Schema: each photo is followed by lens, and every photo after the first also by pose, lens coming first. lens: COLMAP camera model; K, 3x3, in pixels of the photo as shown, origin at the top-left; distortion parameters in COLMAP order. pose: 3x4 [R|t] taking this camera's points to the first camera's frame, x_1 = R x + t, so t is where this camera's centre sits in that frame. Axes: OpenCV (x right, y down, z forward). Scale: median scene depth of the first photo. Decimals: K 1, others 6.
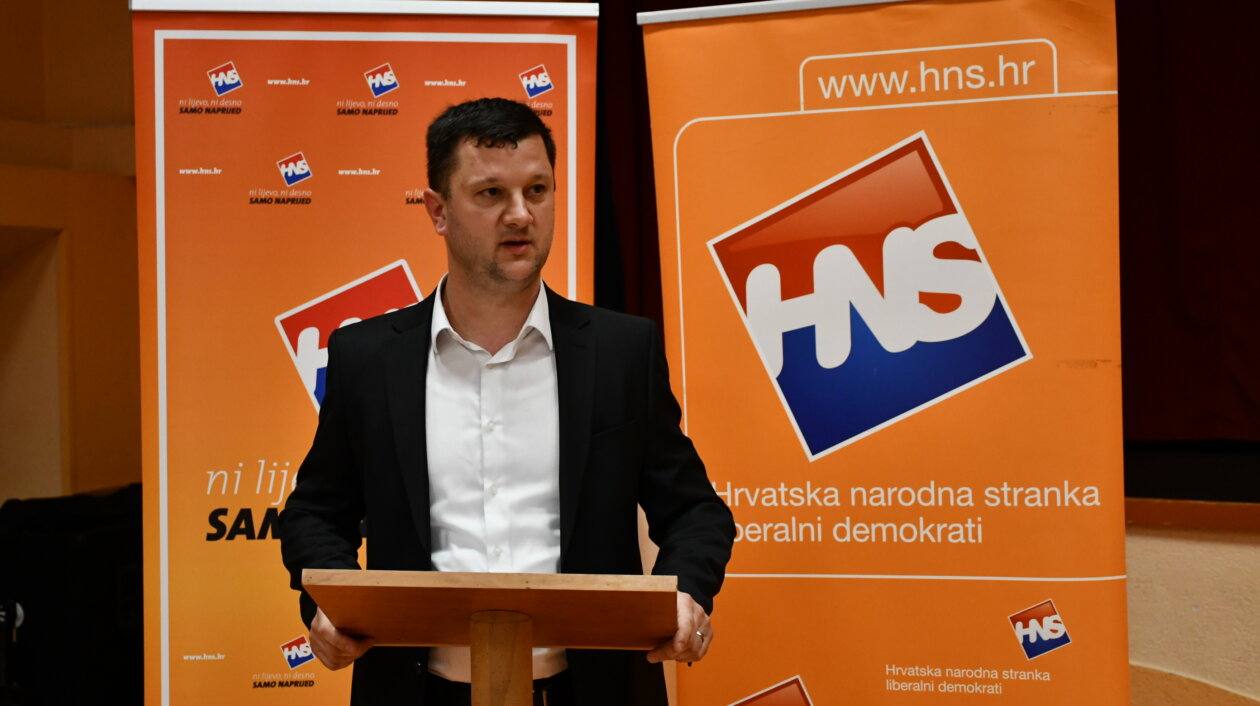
lens RADIAL K [[2044.0, 0, 627.0], [0, 2044.0, 351.6], [0, 0, 1]] dist [-0.057609, 0.000000]
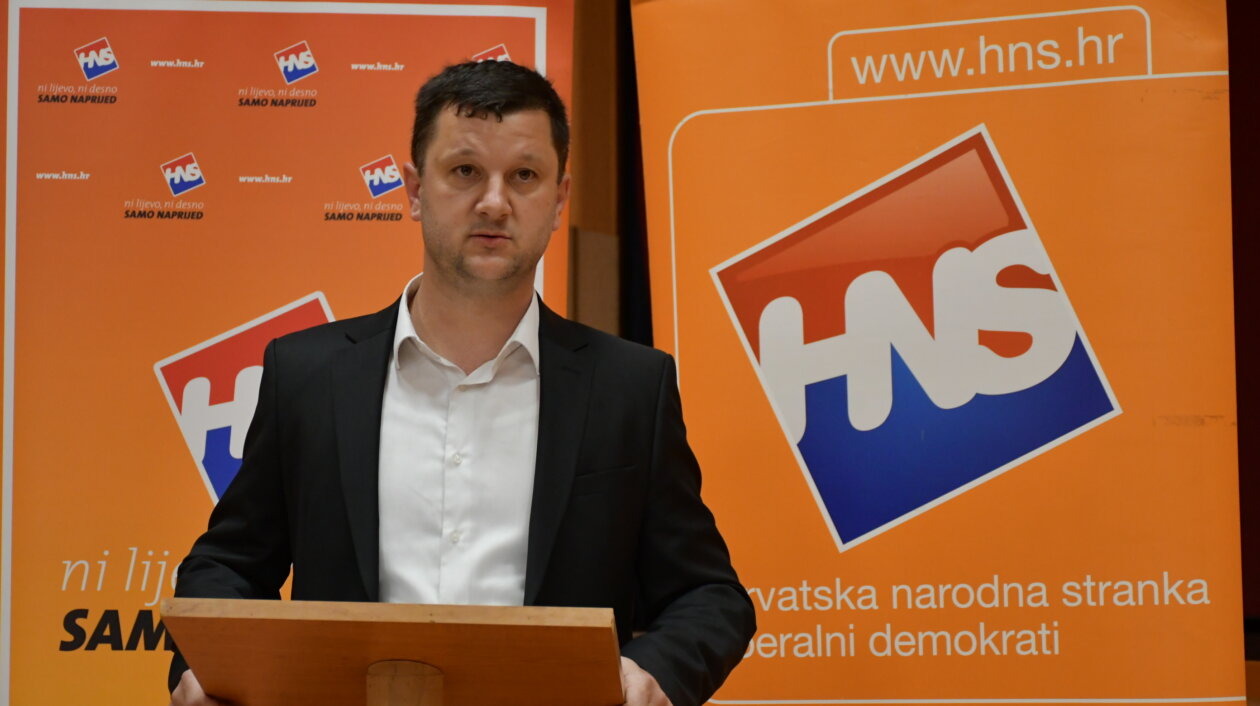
lens RADIAL K [[2950.2, 0, 637.1], [0, 2950.2, 349.3], [0, 0, 1]] dist [-0.084059, 0.000000]
pose [[0.999704, 0.007206, -0.023230, 0.038290], [-0.008859, 0.997374, -0.071886, 0.058105], [0.022651, 0.072070, 0.997142, -0.116800]]
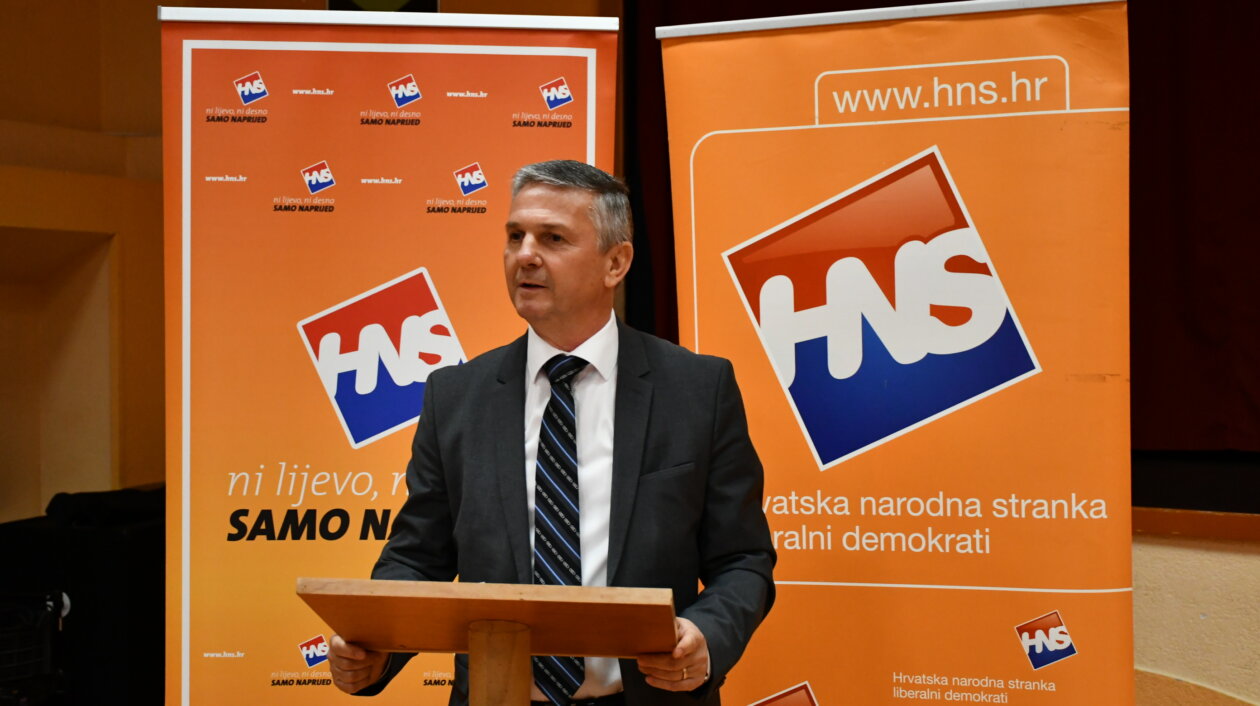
lens RADIAL K [[1940.3, 0, 631.2], [0, 1940.3, 352.6], [0, 0, 1]] dist [-0.057030, 0.000000]
pose [[0.999759, 0.011644, -0.018624, 0.012754], [-0.011675, 0.999931, -0.001568, -0.002227], [0.018605, 0.001785, 0.999825, 0.036294]]
